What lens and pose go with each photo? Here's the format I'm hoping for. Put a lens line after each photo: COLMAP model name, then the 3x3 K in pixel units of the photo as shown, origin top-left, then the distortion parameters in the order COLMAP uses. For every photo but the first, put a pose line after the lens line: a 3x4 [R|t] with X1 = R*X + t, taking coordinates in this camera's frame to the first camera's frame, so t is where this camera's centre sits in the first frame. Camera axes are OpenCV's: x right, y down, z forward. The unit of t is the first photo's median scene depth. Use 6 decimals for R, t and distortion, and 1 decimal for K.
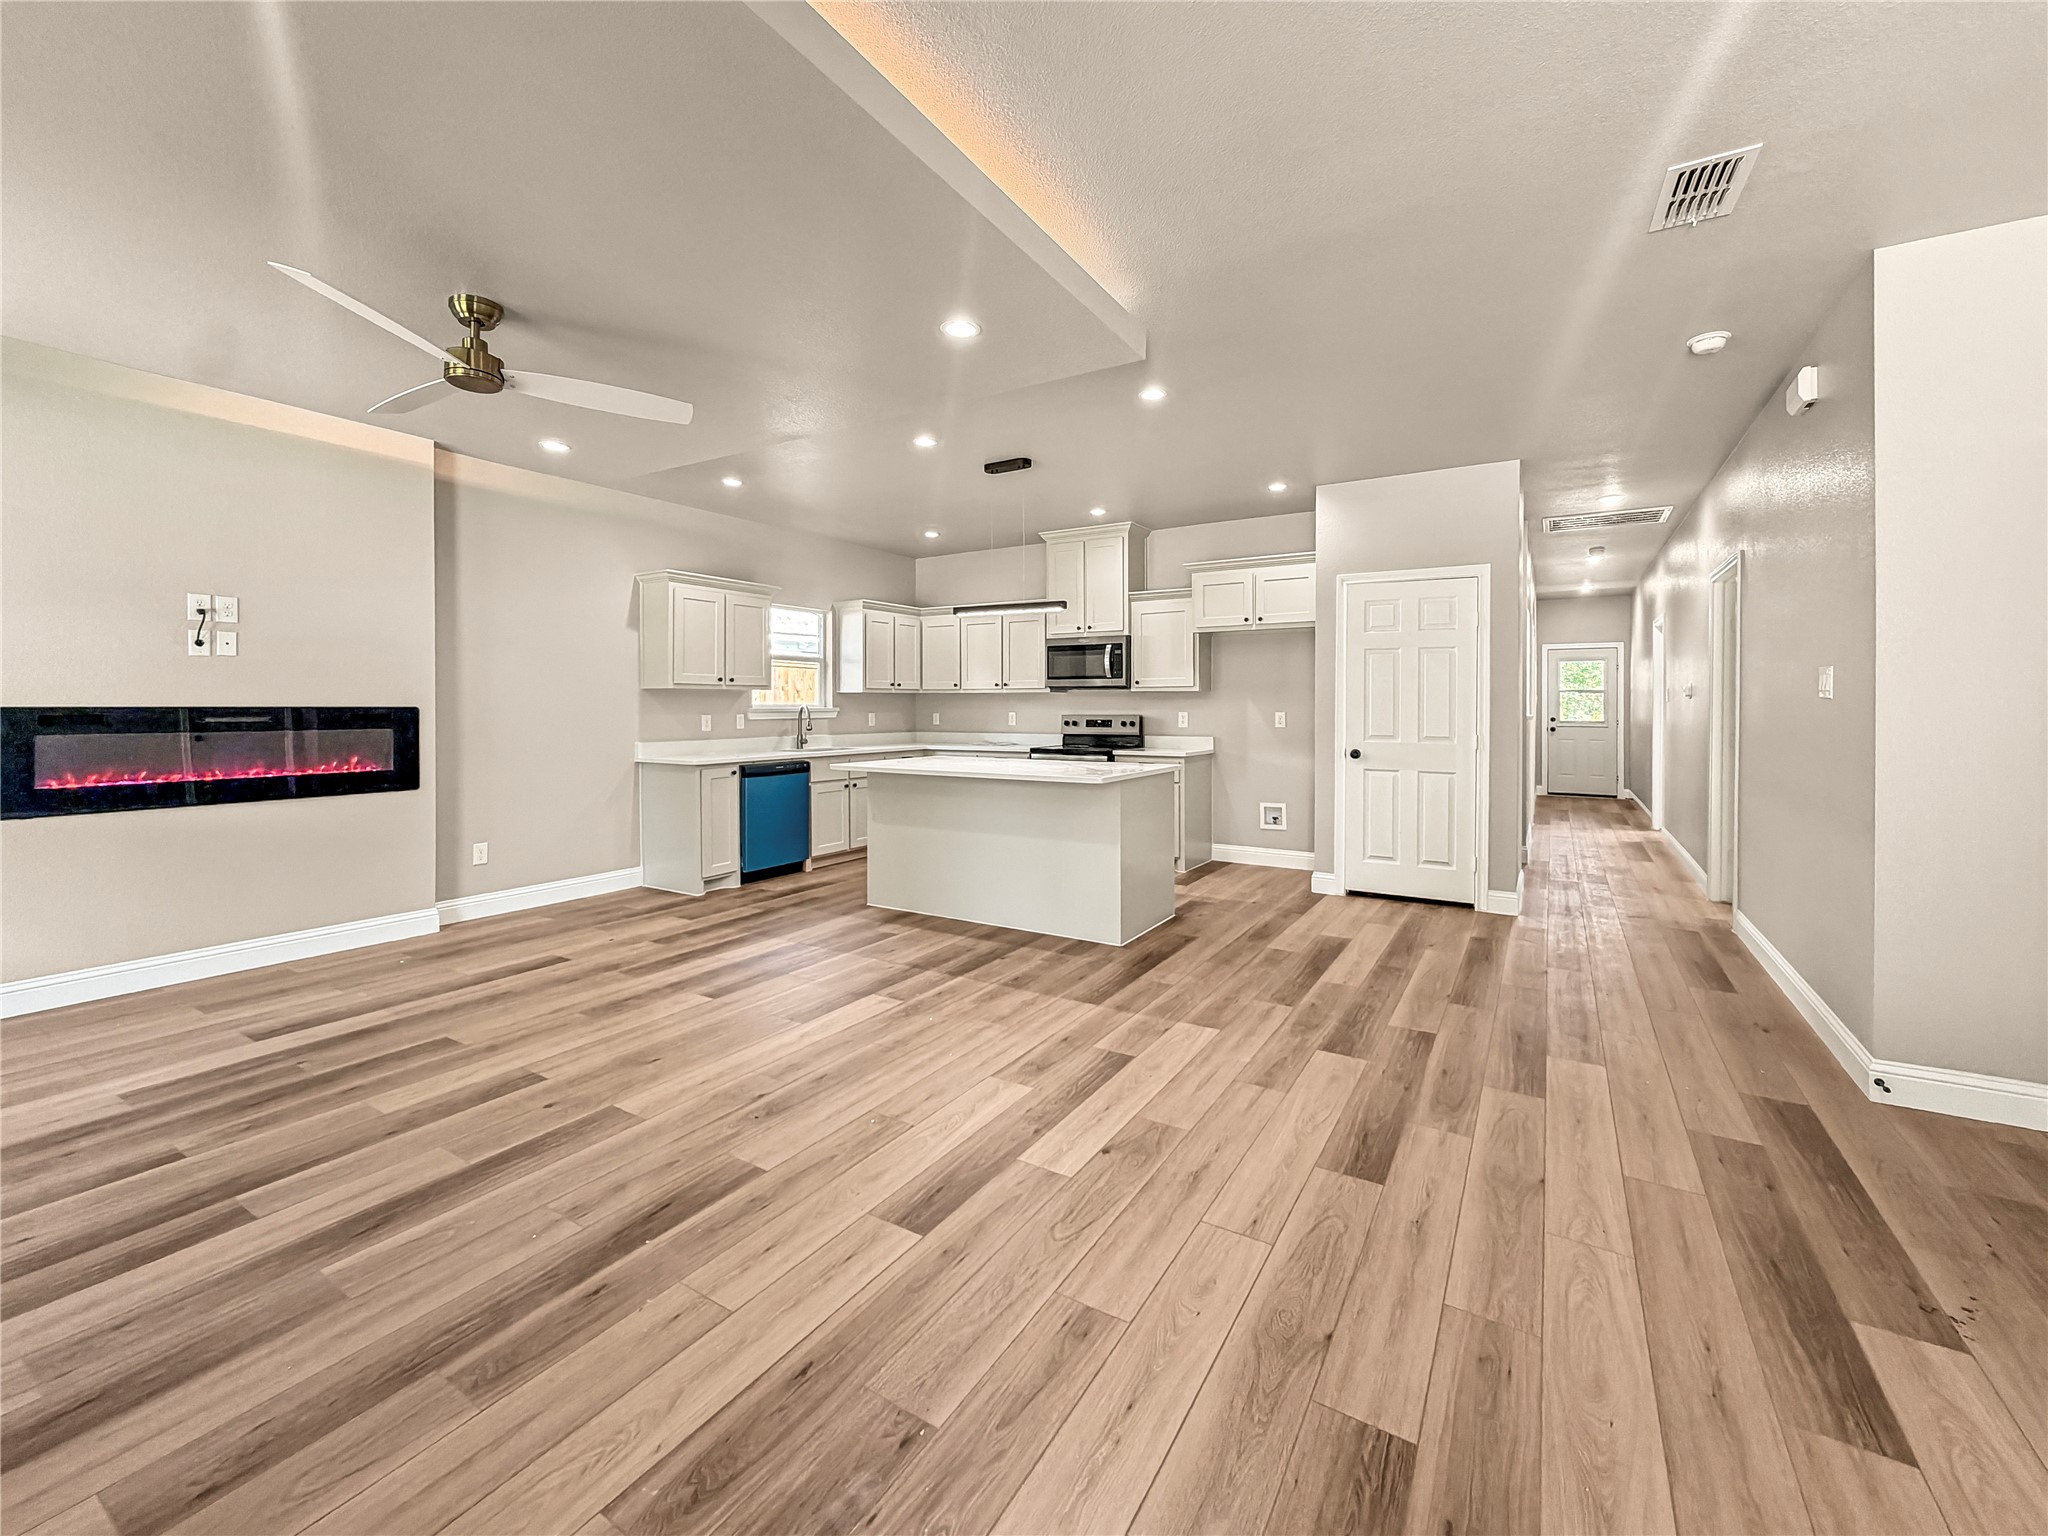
lens RADIAL K [[823.6, 0, 1055.6], [0, 823.6, 717.7], [0, 0, 1]] dist [-0.002095, 0.000037]
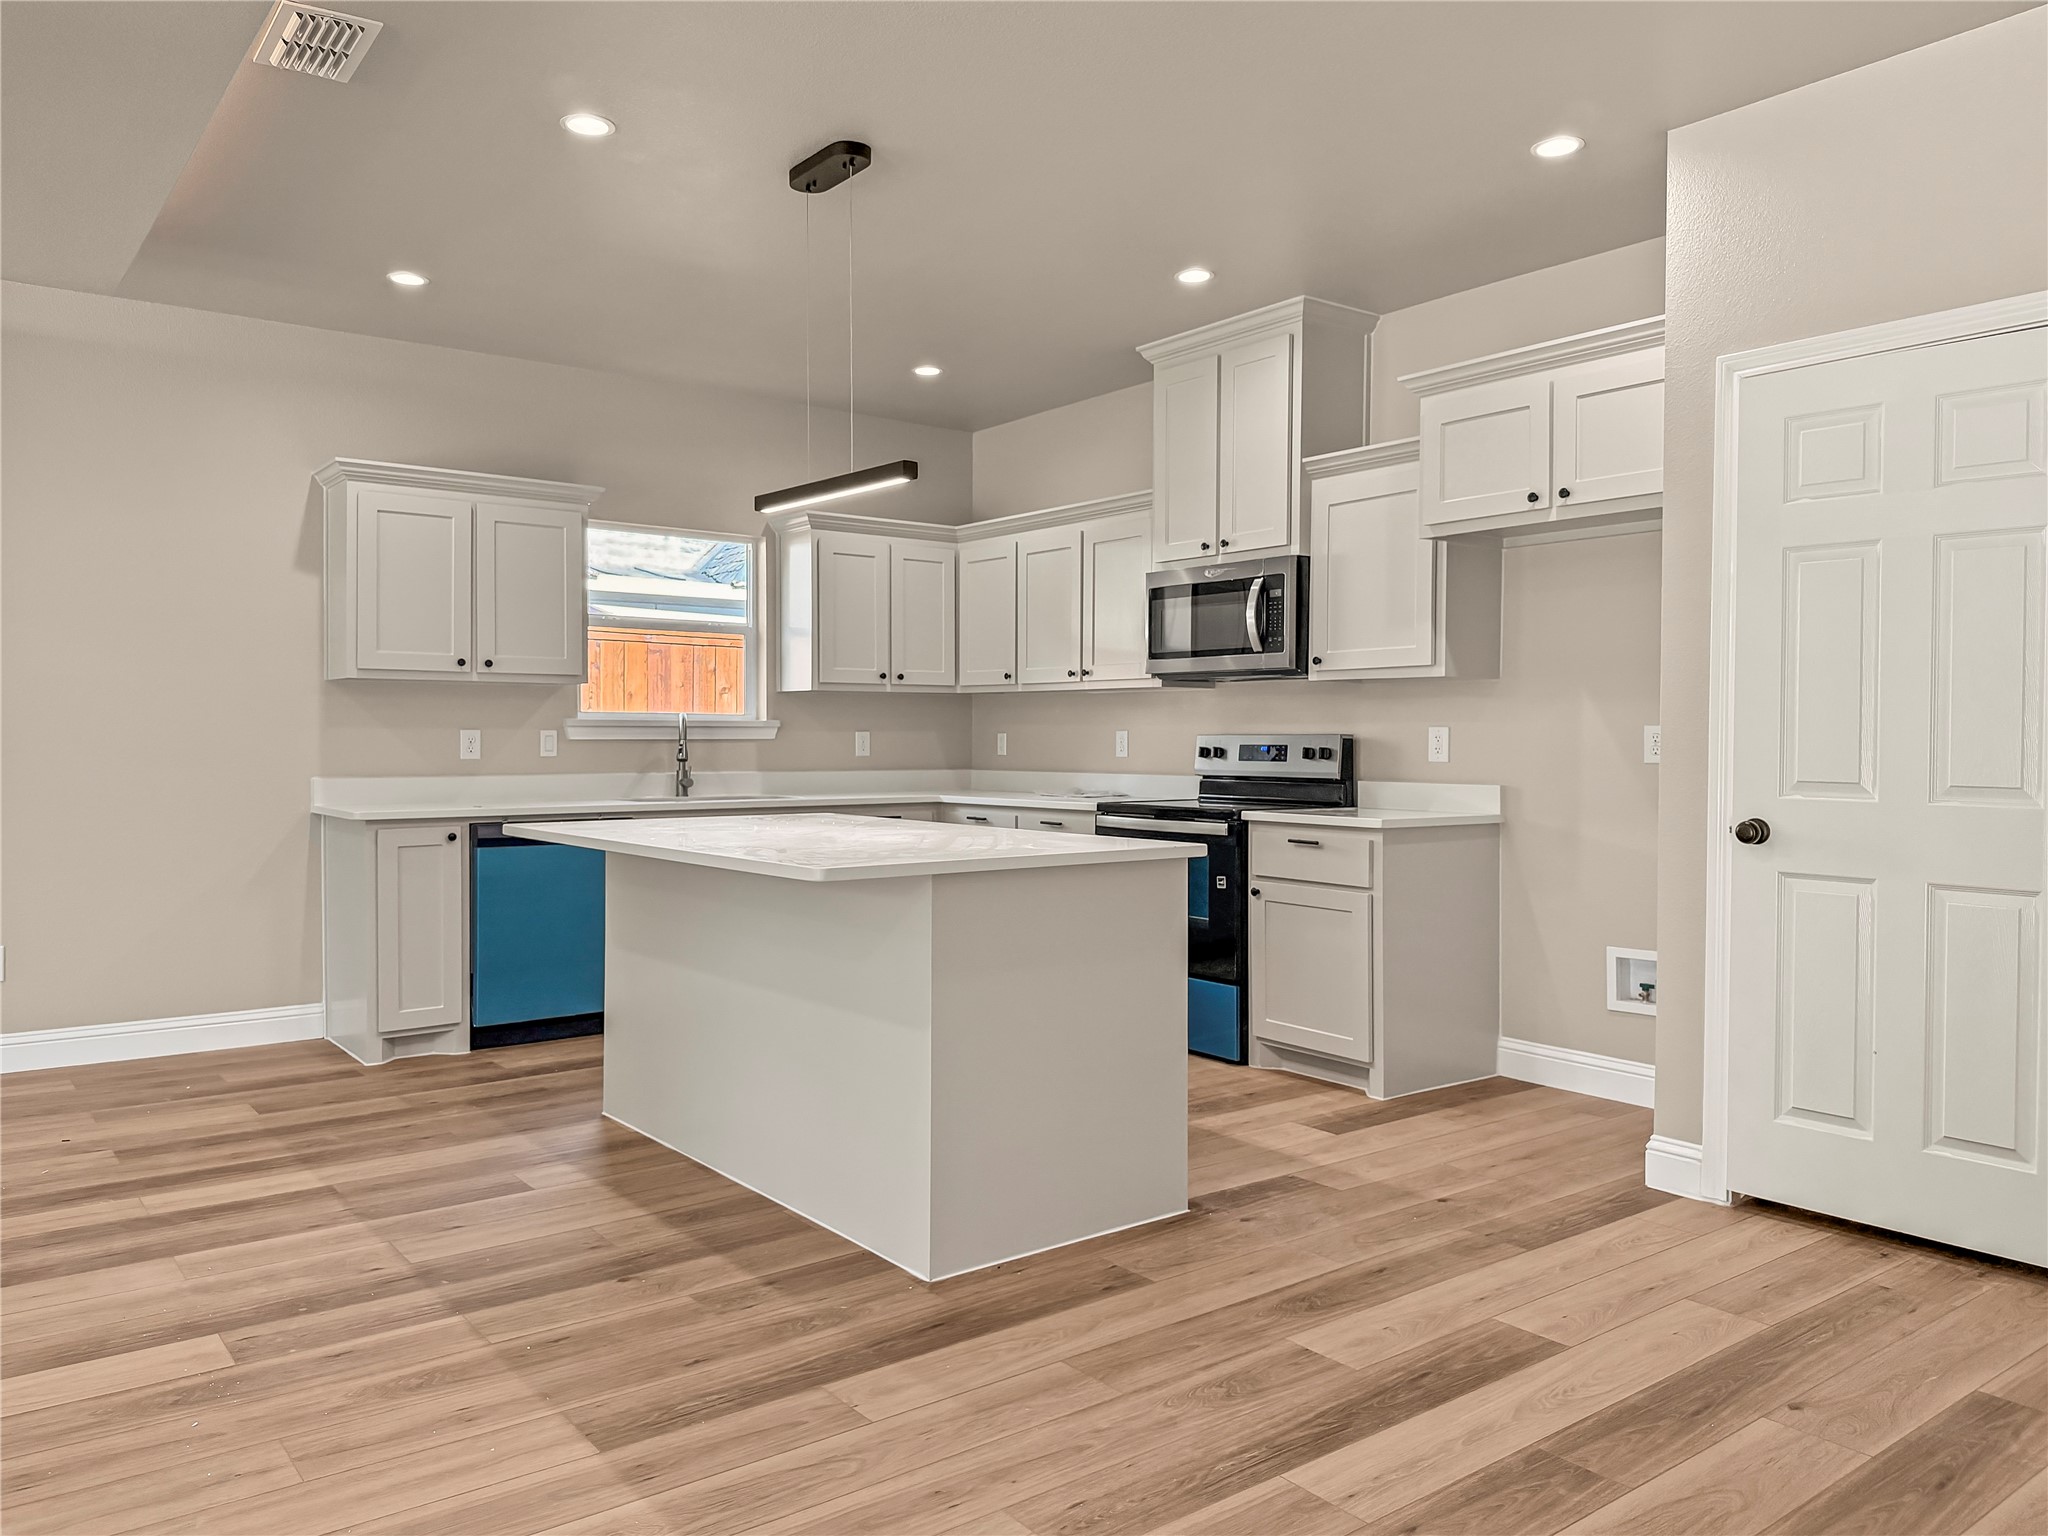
lens RADIAL K [[1458.2, 0, 1022.7], [0, 1458.2, 763.7], [0, 0, 1]] dist [0.021713, -0.025087]
pose [[0.932415, 0.008423, -0.361292, 0.239781], [-0.006496, 0.999957, 0.006546, 0.009194], [0.361332, -0.003756, 0.932430, 0.212657]]
